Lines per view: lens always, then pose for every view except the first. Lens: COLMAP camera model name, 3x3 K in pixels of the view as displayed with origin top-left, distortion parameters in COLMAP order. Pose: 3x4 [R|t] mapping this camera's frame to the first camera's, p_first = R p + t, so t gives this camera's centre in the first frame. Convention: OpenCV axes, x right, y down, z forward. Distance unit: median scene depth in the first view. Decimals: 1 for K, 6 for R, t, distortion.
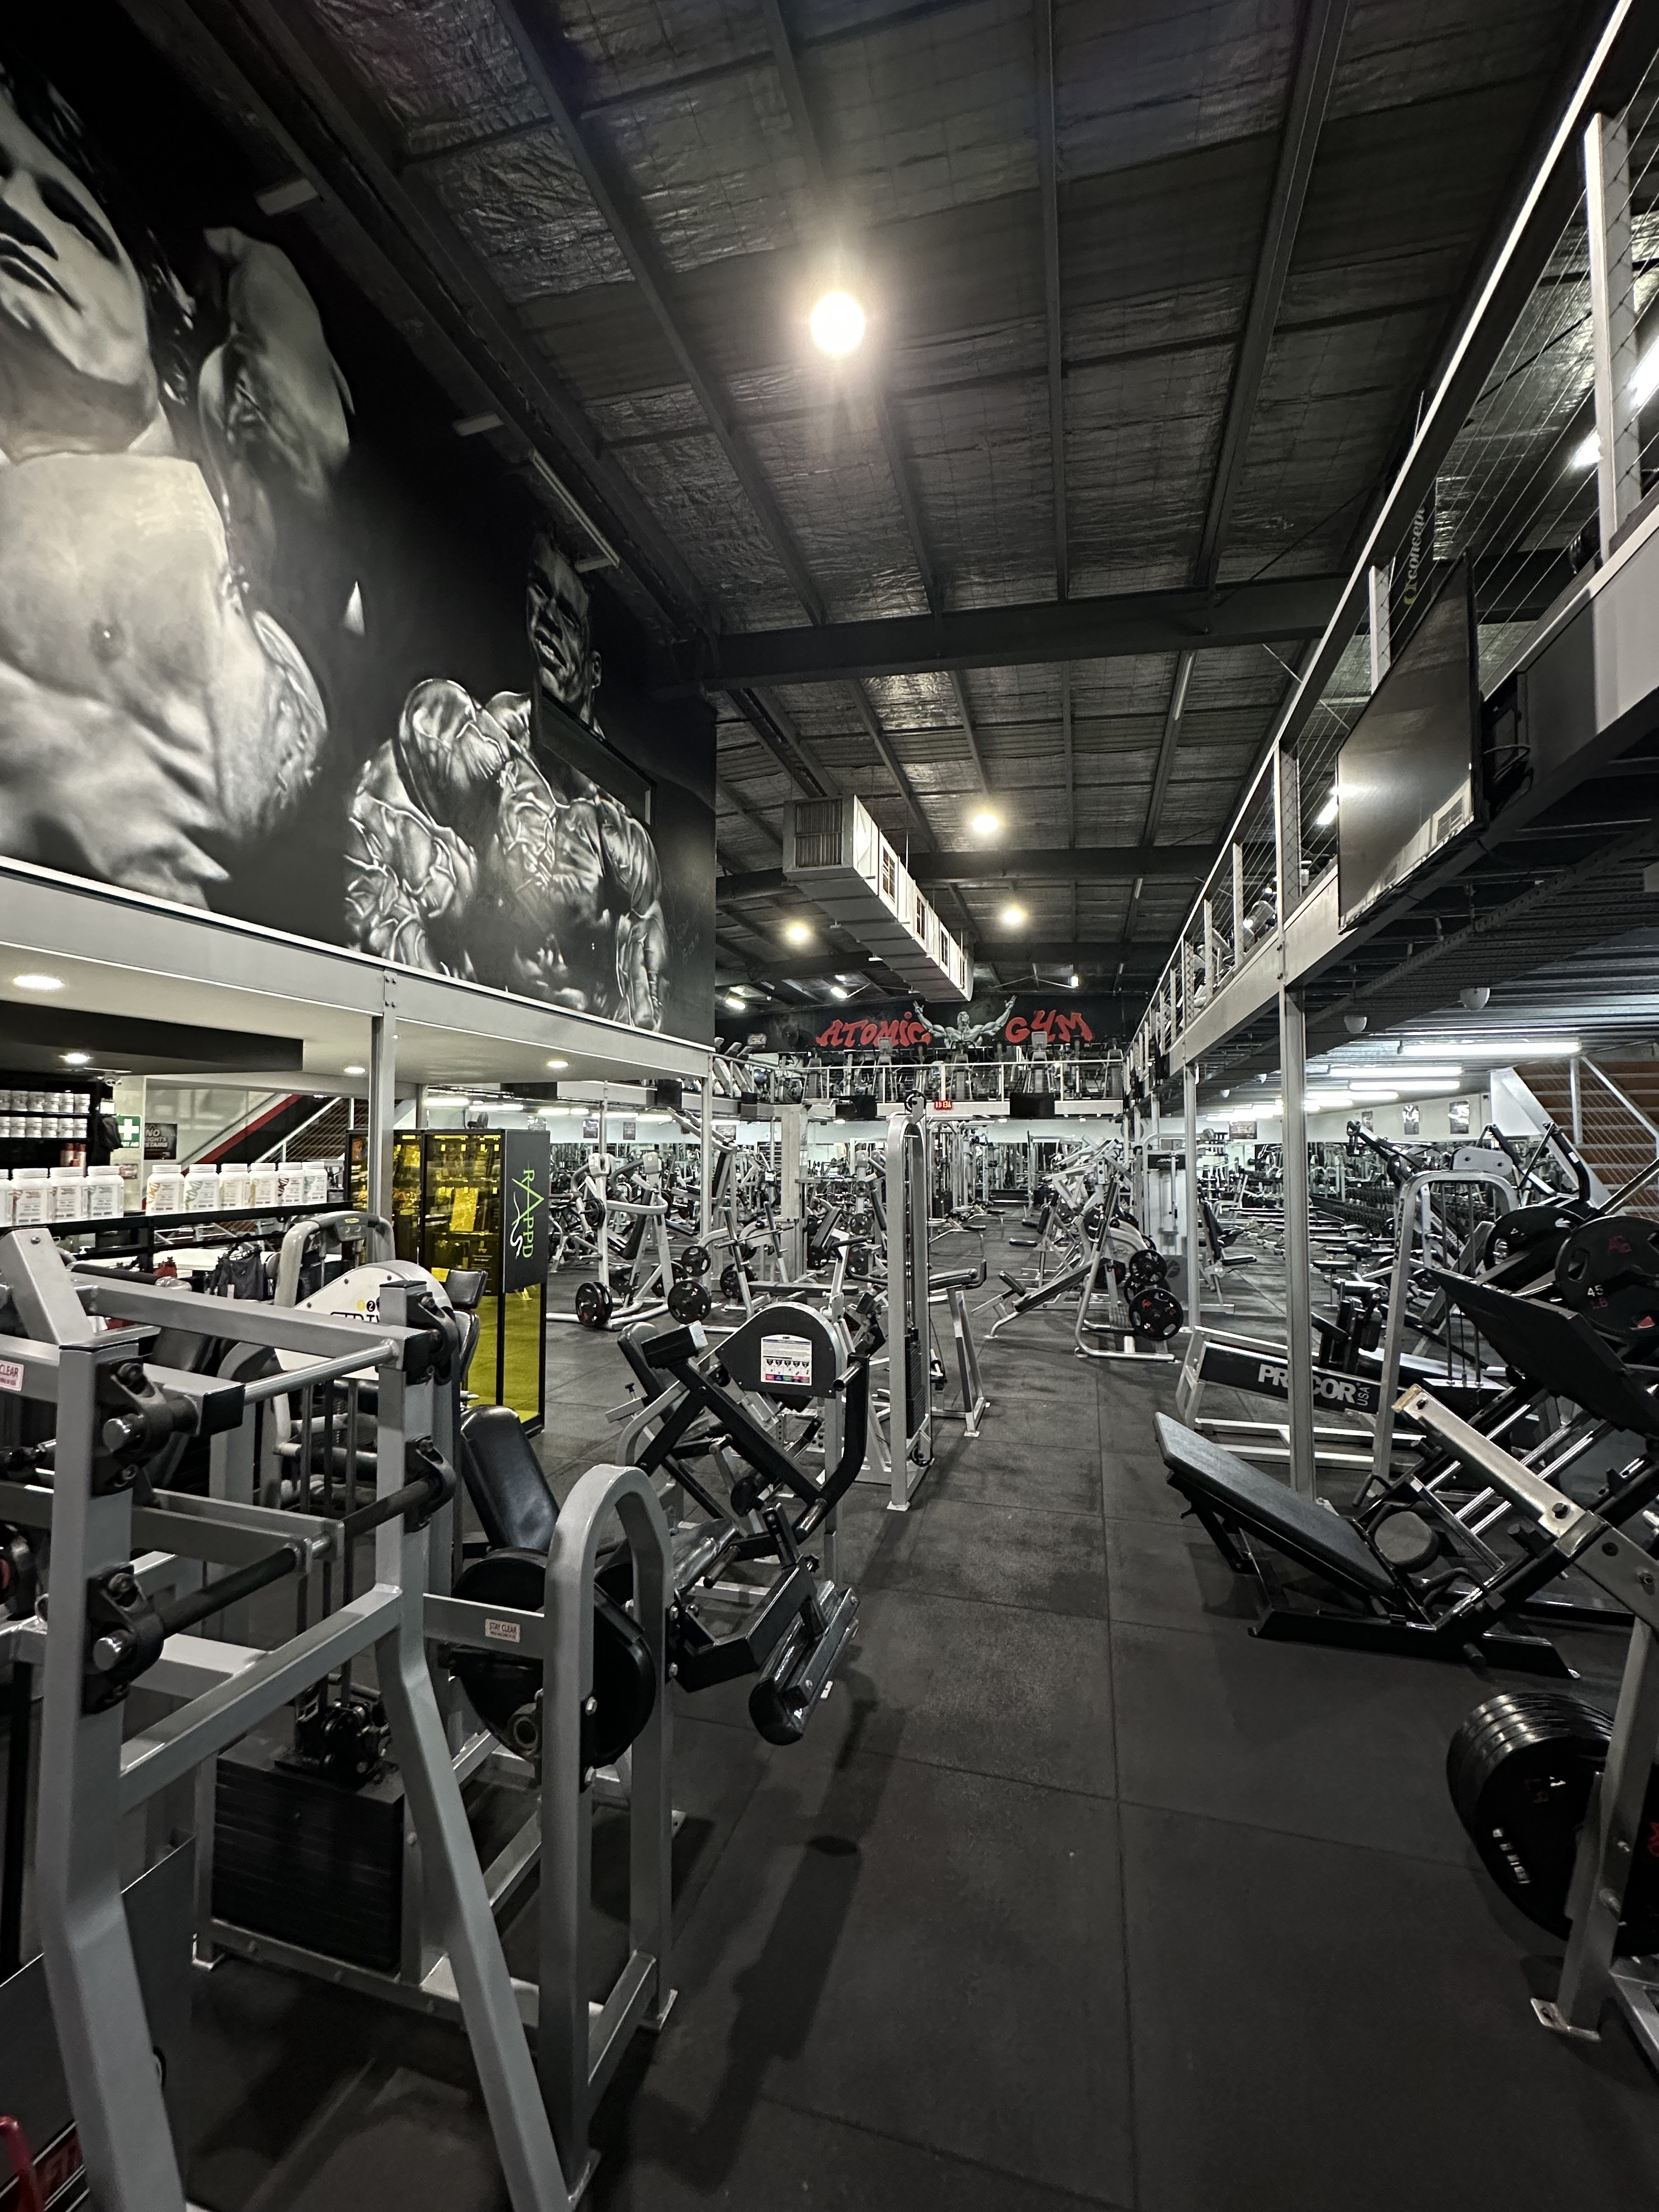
lens RADIAL K [[894.8, 0, 825.6], [0, 894.8, 1107.8], [0, 0, 1]] dist [-0.003839, -0.000099]
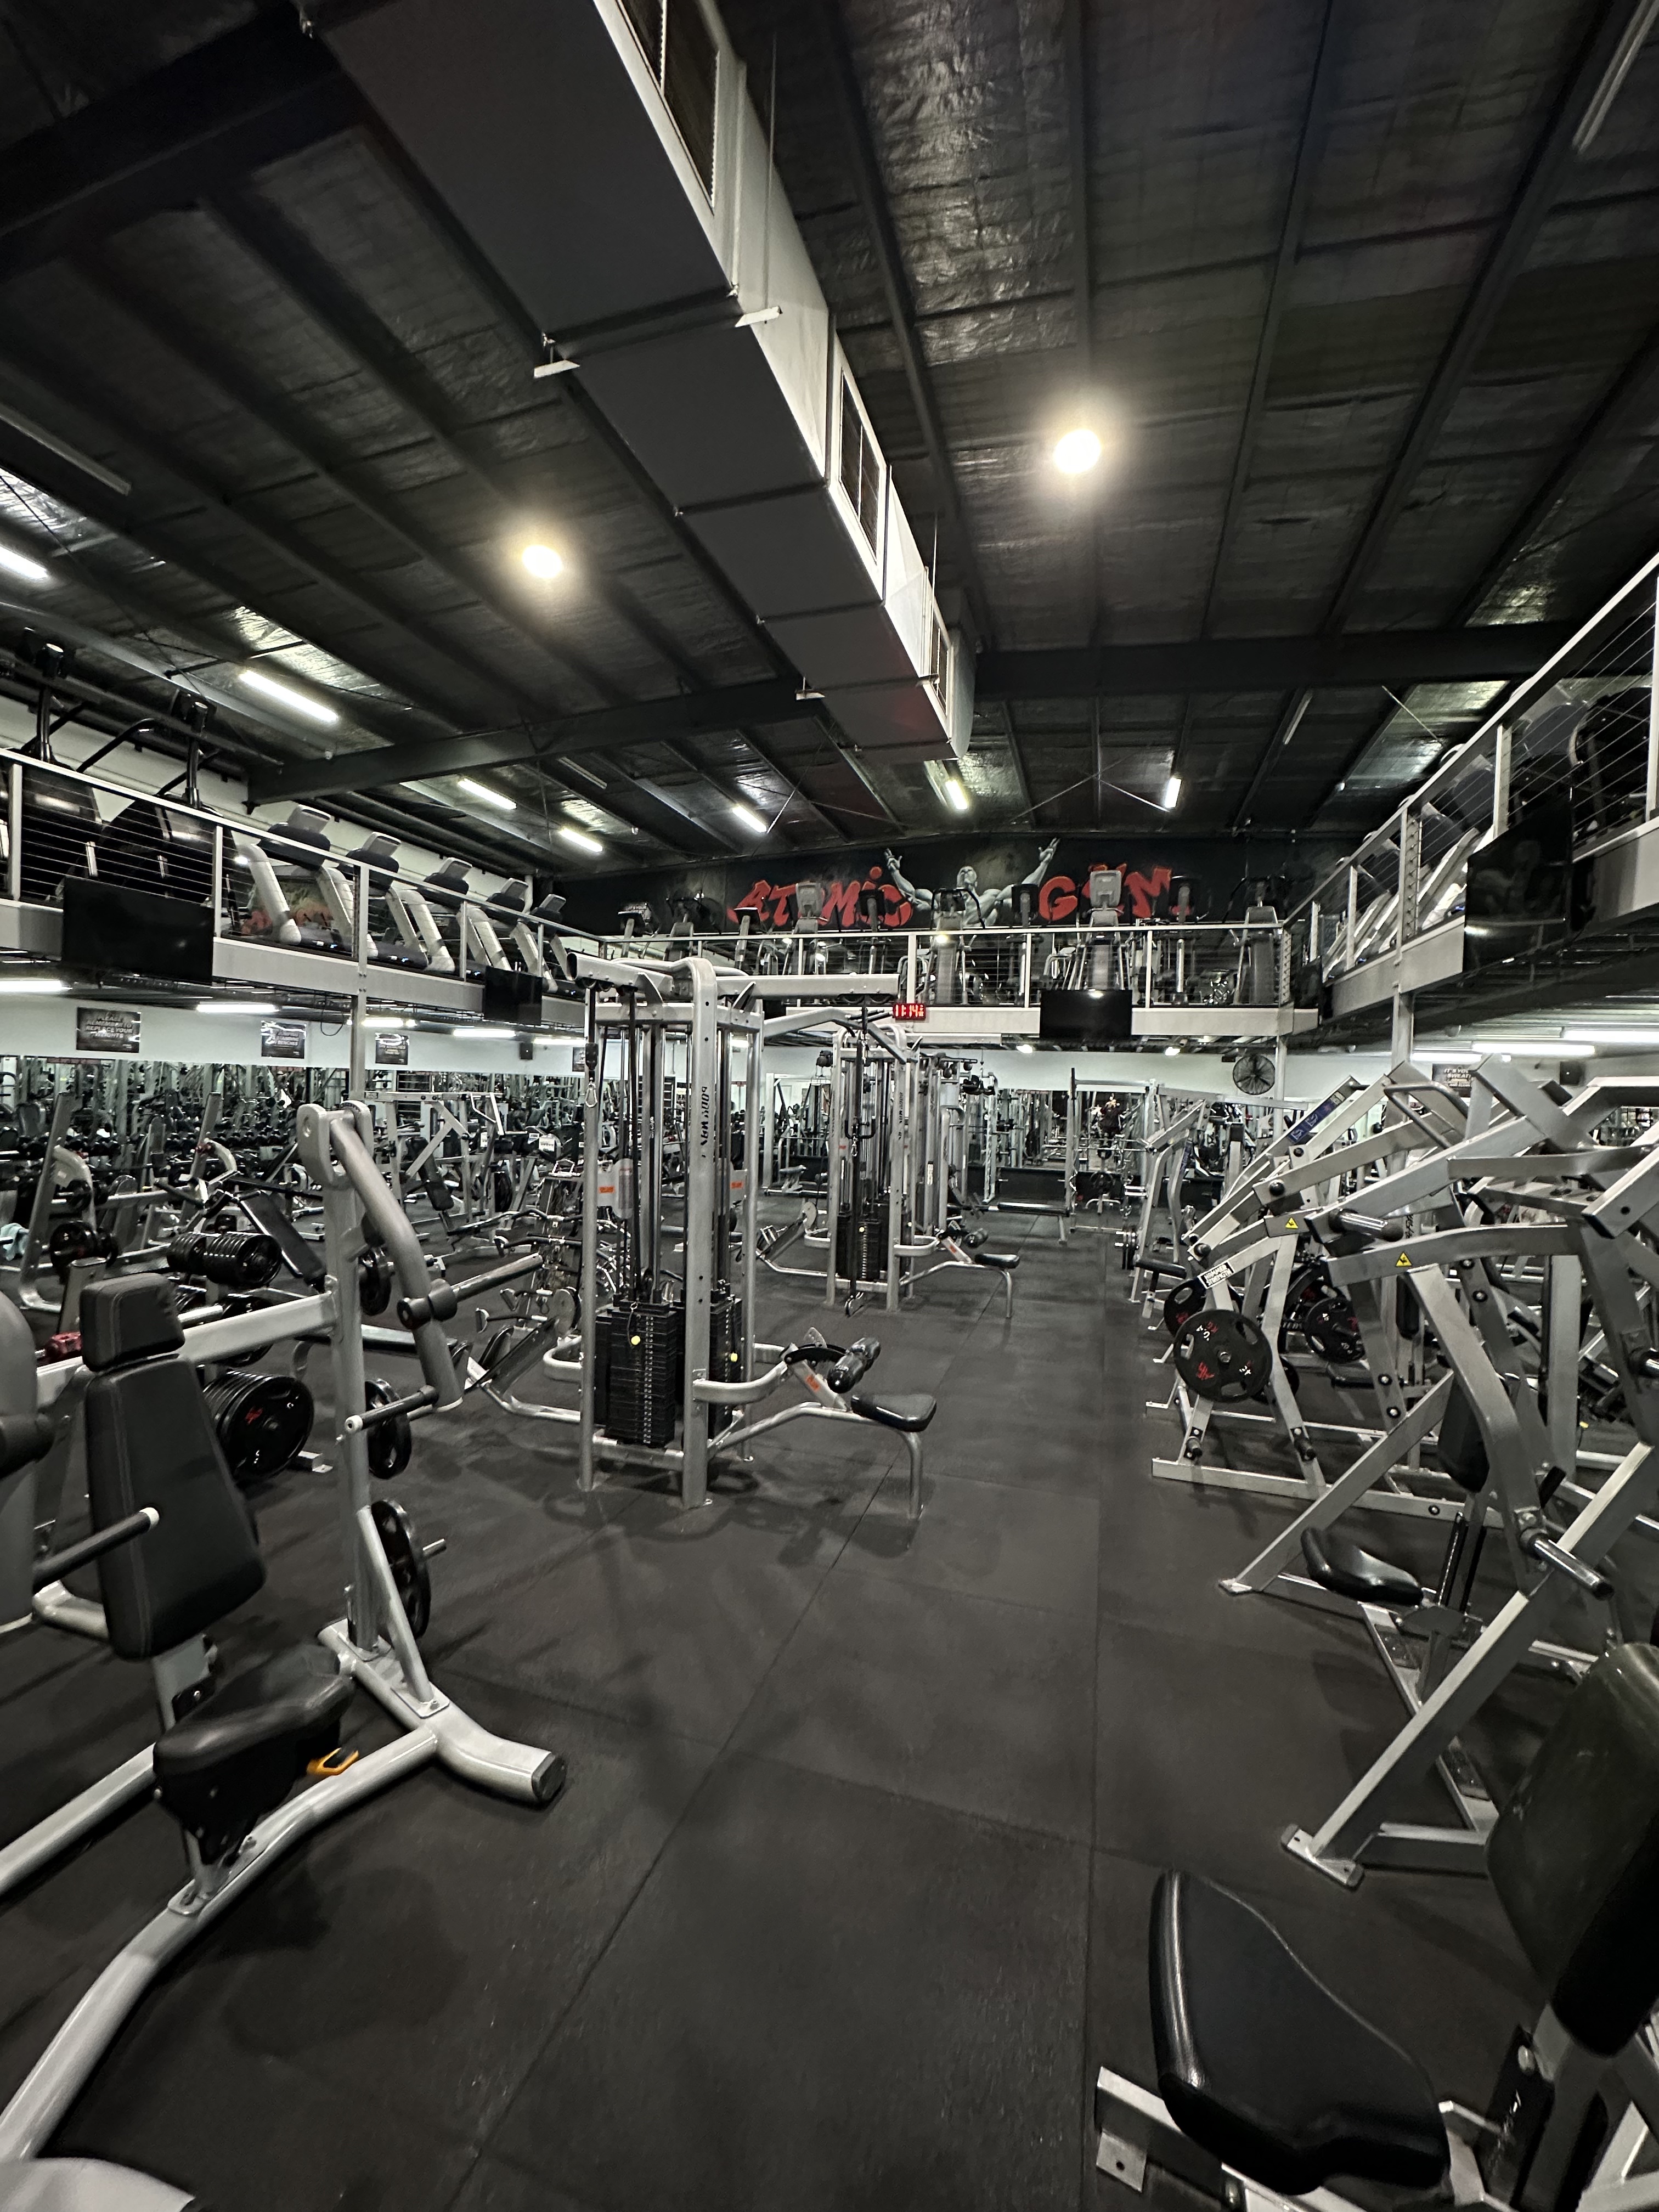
lens RADIAL K [[894.8, 0, 828.9], [0, 894.8, 1106.8], [0, 0, 1]] dist [-0.003839, -0.000099]
pose [[0.999201, 0.032825, -0.022803, 0.095770], [-0.031301, 0.997444, 0.064235, 0.018880], [0.024853, -0.063470, 0.997674, 0.470448]]
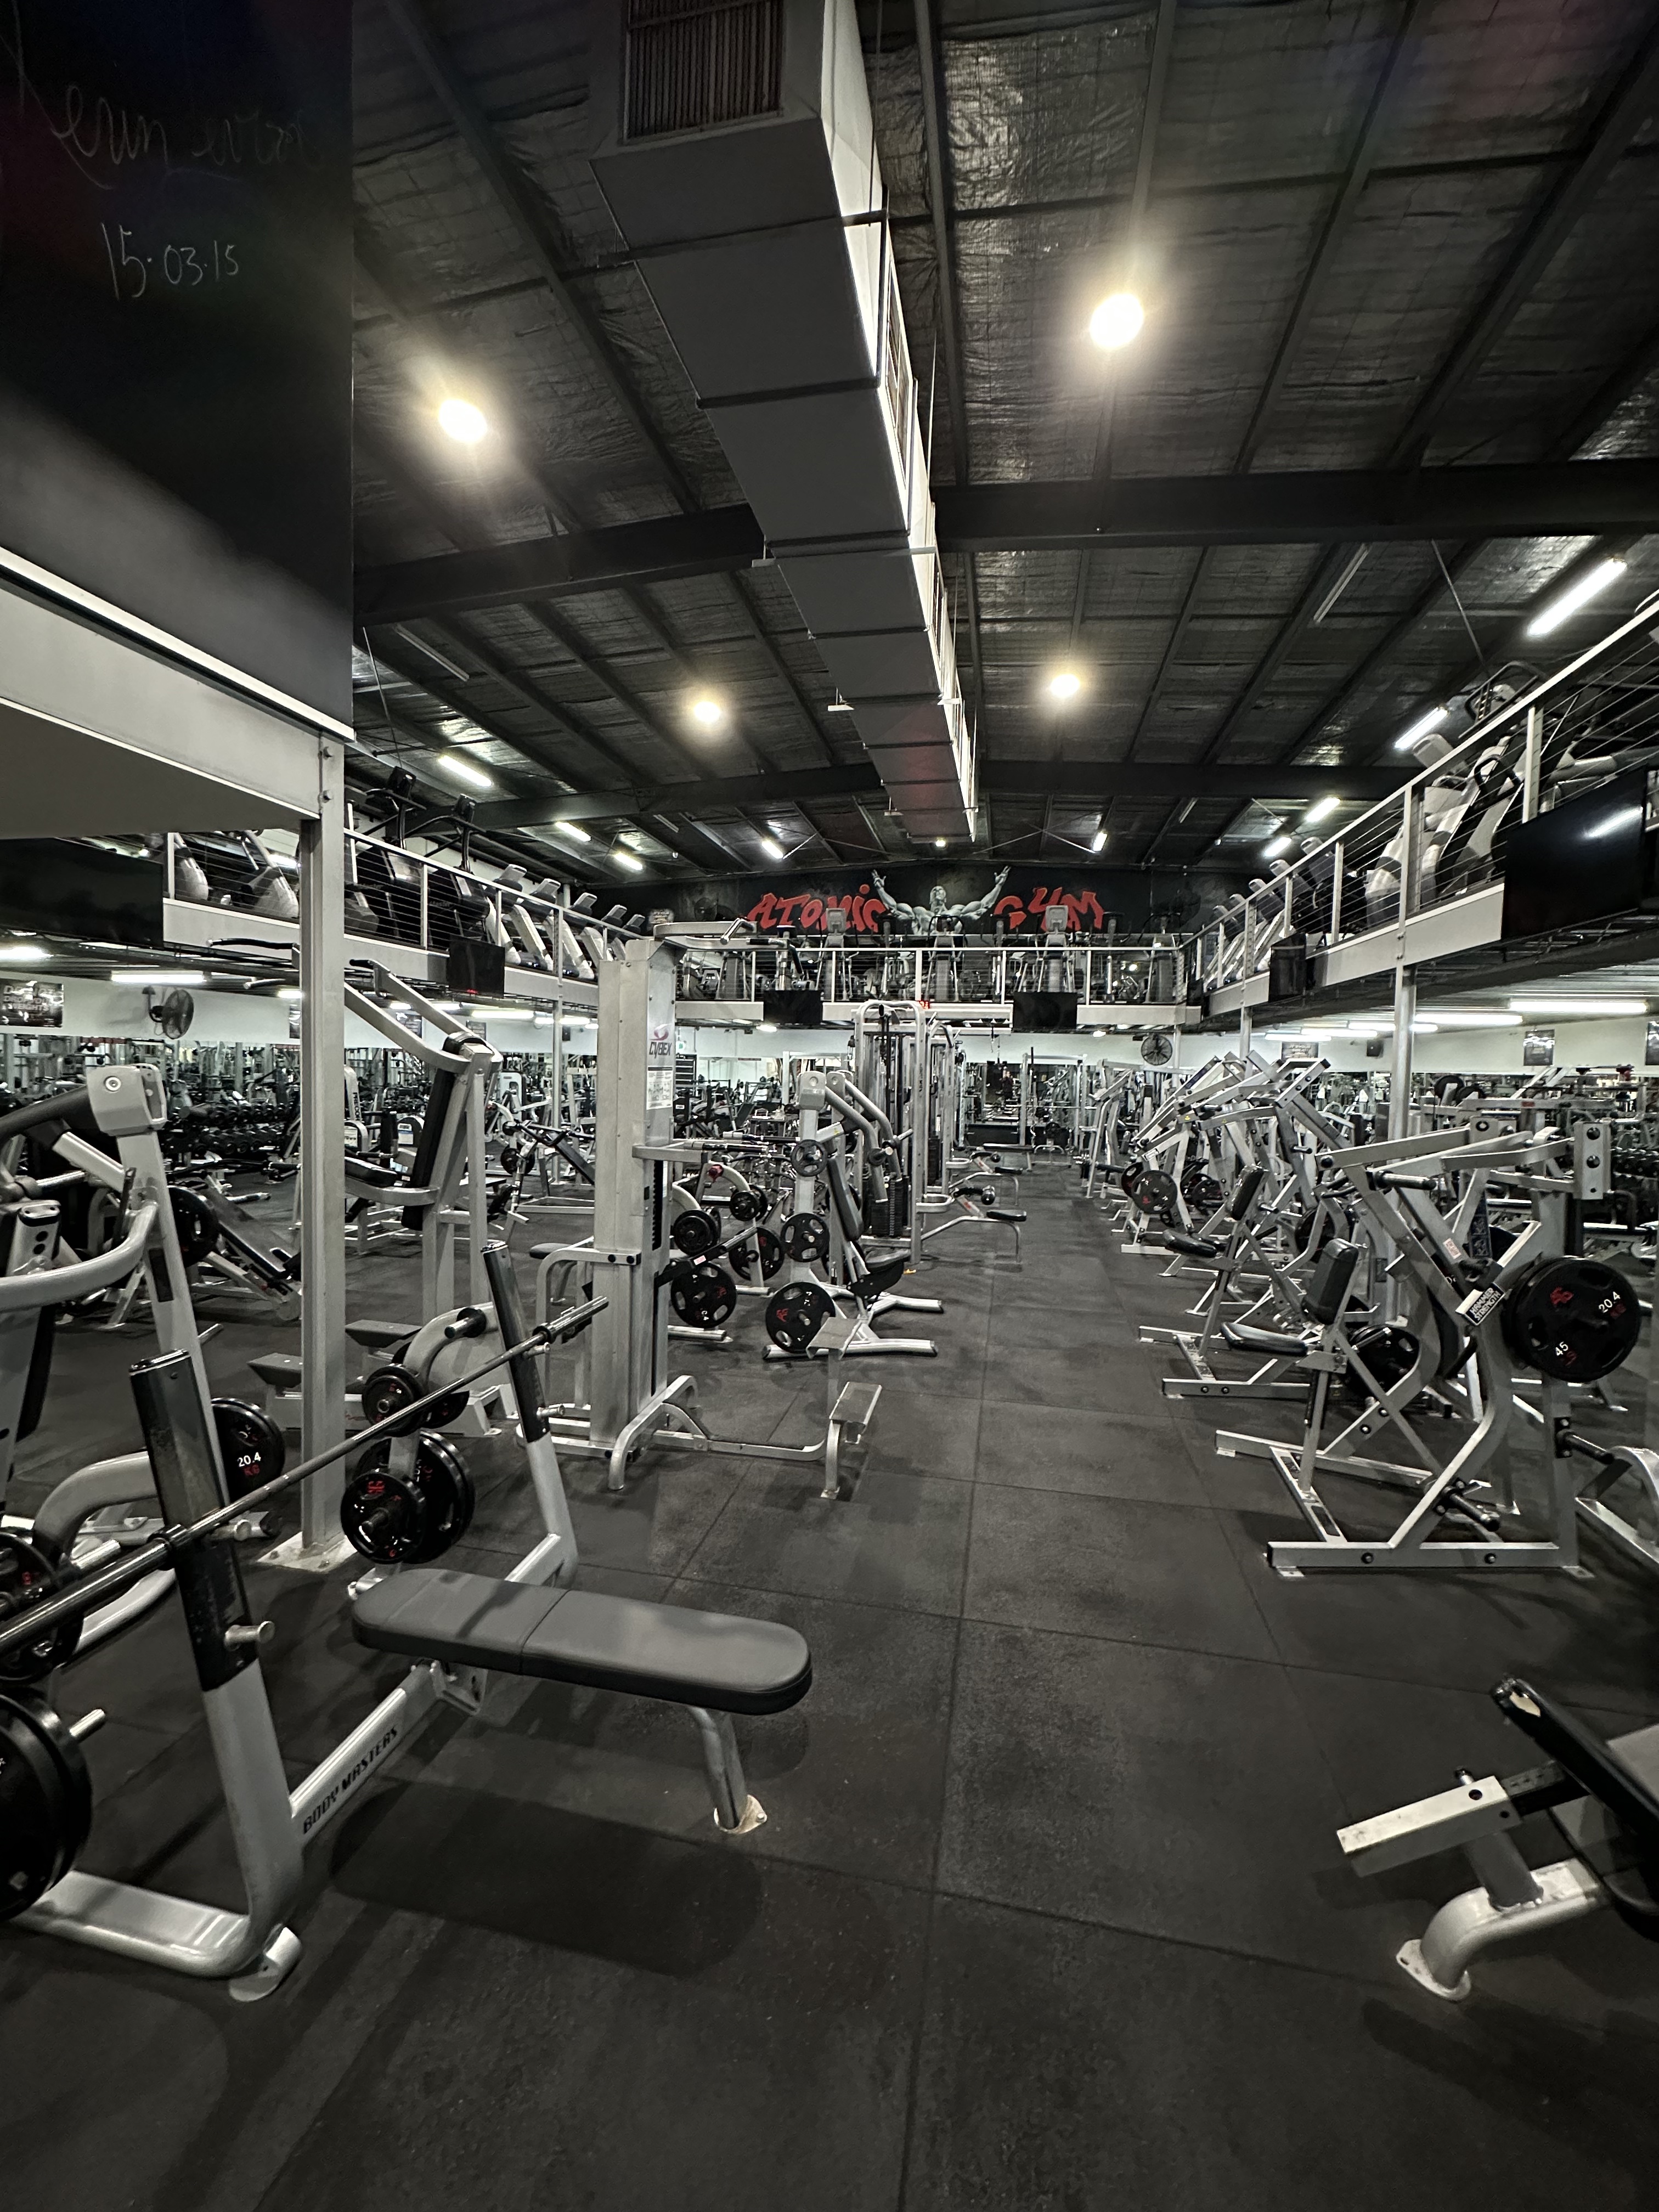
lens RADIAL K [[894.8, 0, 828.6], [0, 894.8, 1108.6], [0, 0, 1]] dist [-0.003839, -0.000099]
pose [[0.996567, 0.020485, 0.080221, 0.007448], [-0.027872, 0.995362, 0.092071, 0.013094], [-0.077963, -0.093990, 0.992516, 0.294395]]
